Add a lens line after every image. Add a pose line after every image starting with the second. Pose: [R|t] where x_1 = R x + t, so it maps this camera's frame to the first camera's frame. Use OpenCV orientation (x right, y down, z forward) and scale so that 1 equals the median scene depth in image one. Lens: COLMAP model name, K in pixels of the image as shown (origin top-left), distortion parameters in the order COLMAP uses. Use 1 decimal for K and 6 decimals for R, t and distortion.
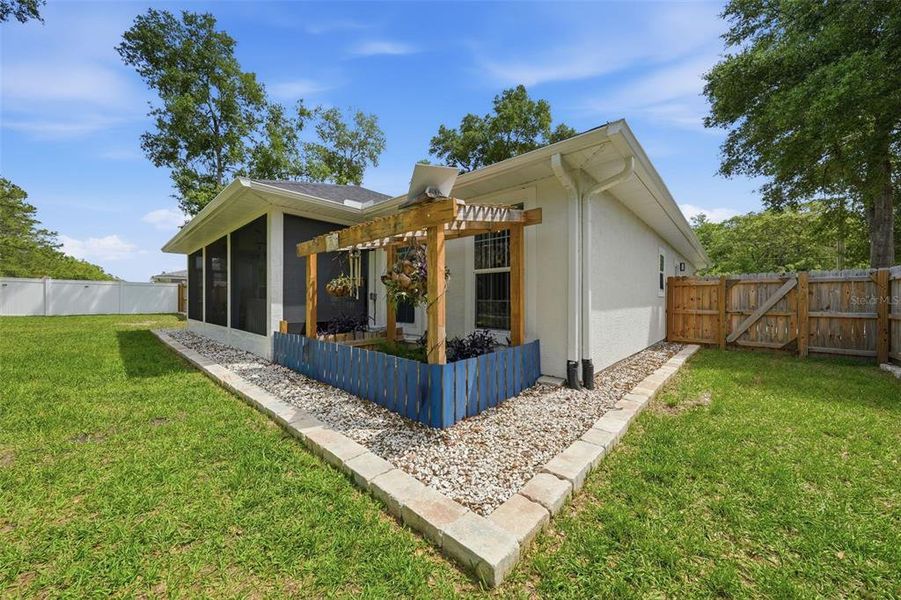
lens RADIAL K [[311.1, 0, 453.4], [0, 311.1, 306.8], [0, 0, 1]] dist [0.000348, 0.000084]
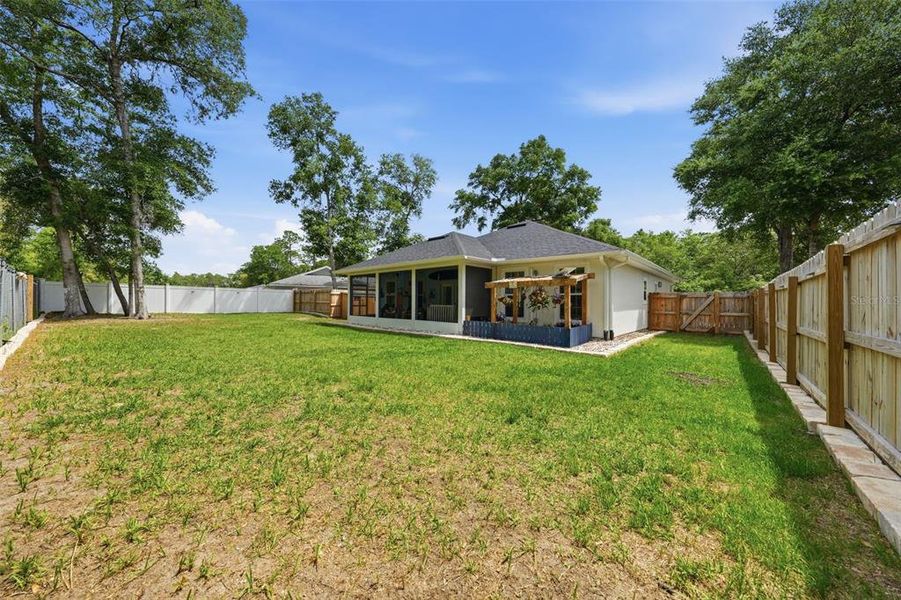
lens RADIAL K [[311.1, 0, 453.4], [0, 311.1, 303.1], [0, 0, 1]] dist [0.000348, 0.000084]
pose [[0.999954, 0.005250, 0.008024, -0.258736], [-0.005141, 0.999895, -0.013546, -0.004937], [-0.008095, 0.013504, 0.999876, -0.451935]]
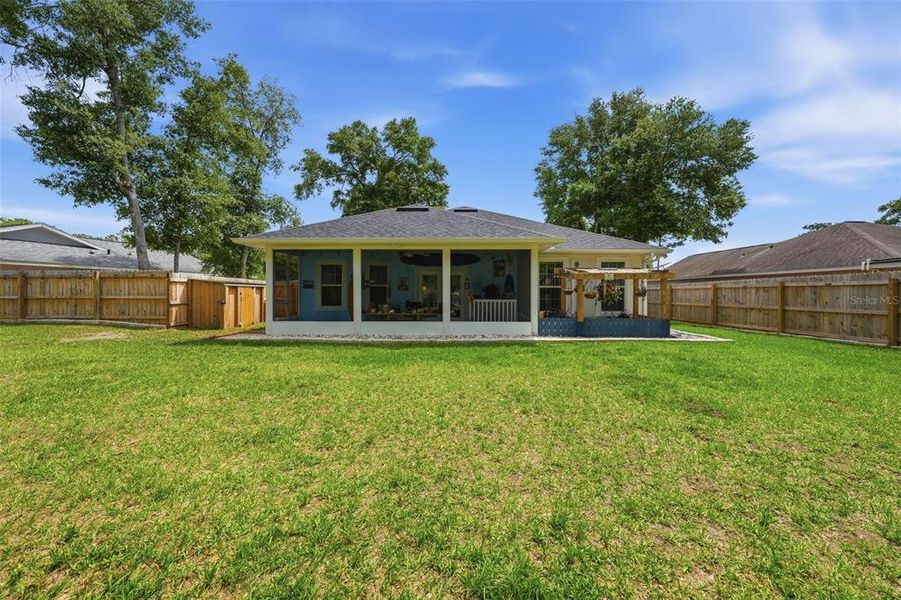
lens RADIAL K [[311.1, 0, 448.3], [0, 311.1, 292.8], [0, 0, 1]] dist [0.000348, 0.000084]
pose [[0.743788, -0.001767, 0.668414, -0.827220], [0.013985, 0.999819, -0.012919, -0.018628], [-0.668270, 0.018957, 0.743678, 0.011583]]
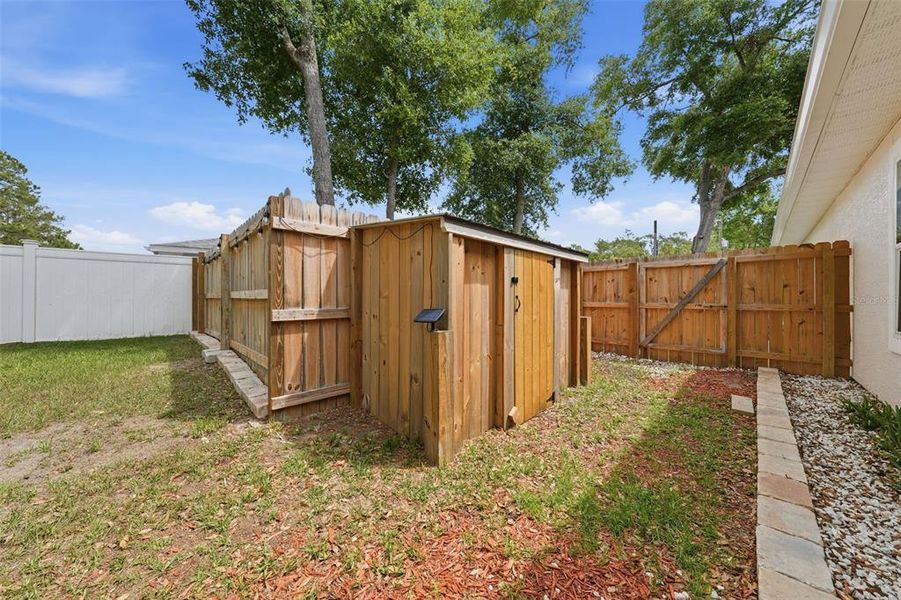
lens RADIAL K [[311.1, 0, 452.8], [0, 311.1, 298.9], [0, 0, 1]] dist [0.000348, 0.000084]
pose [[0.999149, 0.001710, -0.041214, -0.709805], [-0.002301, 0.999895, -0.014302, -0.020943], [0.041185, 0.014384, 0.999048, 0.836296]]
